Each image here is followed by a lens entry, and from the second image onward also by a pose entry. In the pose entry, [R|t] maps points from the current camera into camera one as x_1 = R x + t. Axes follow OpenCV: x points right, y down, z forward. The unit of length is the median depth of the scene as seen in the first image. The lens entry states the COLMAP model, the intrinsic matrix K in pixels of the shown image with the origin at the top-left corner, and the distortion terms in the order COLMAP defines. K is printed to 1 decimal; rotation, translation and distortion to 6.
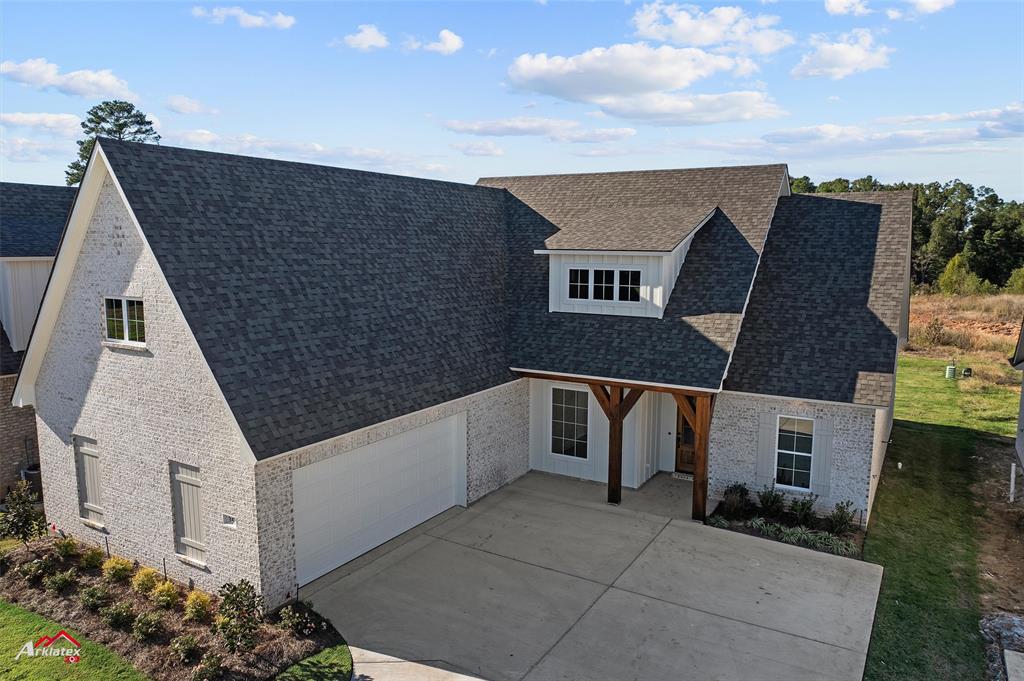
lens RADIAL K [[716.7, 0, 512.0], [0, 716.7, 340.5], [0, 0, 1]] dist [-0.038691, 0.000801]
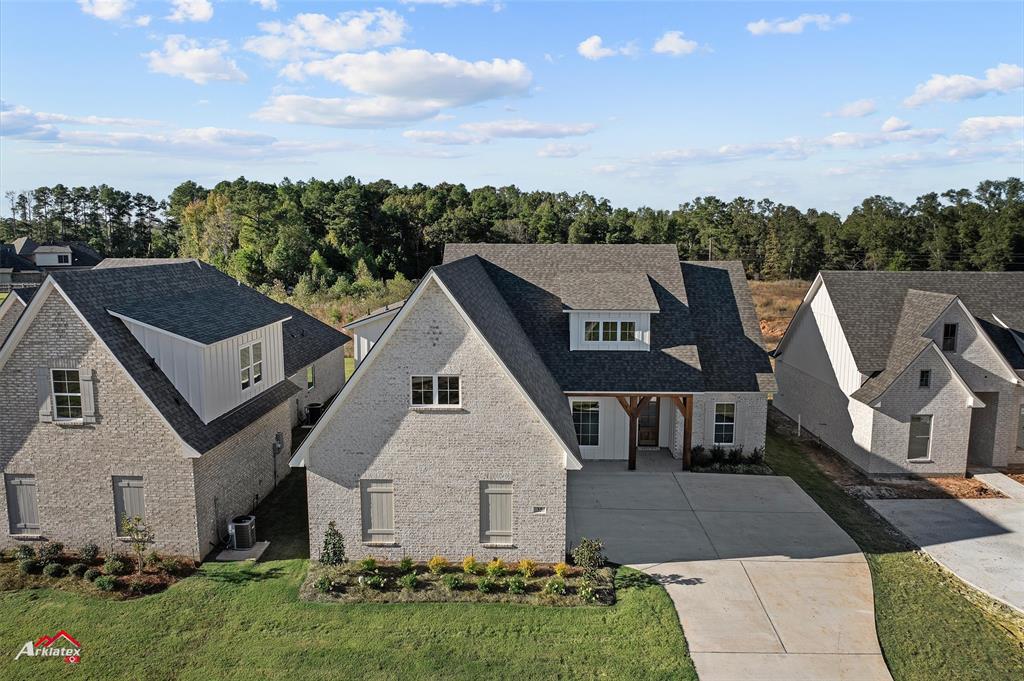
lens RADIAL K [[716.7, 0, 512.0], [0, 716.7, 340.5], [0, 0, 1]] dist [-0.038691, 0.000801]
pose [[0.875527, -0.073503, 0.477546, -0.833121], [0.068857, 0.997254, 0.027254, -0.120236], [-0.478238, 0.009021, 0.878184, -0.263540]]
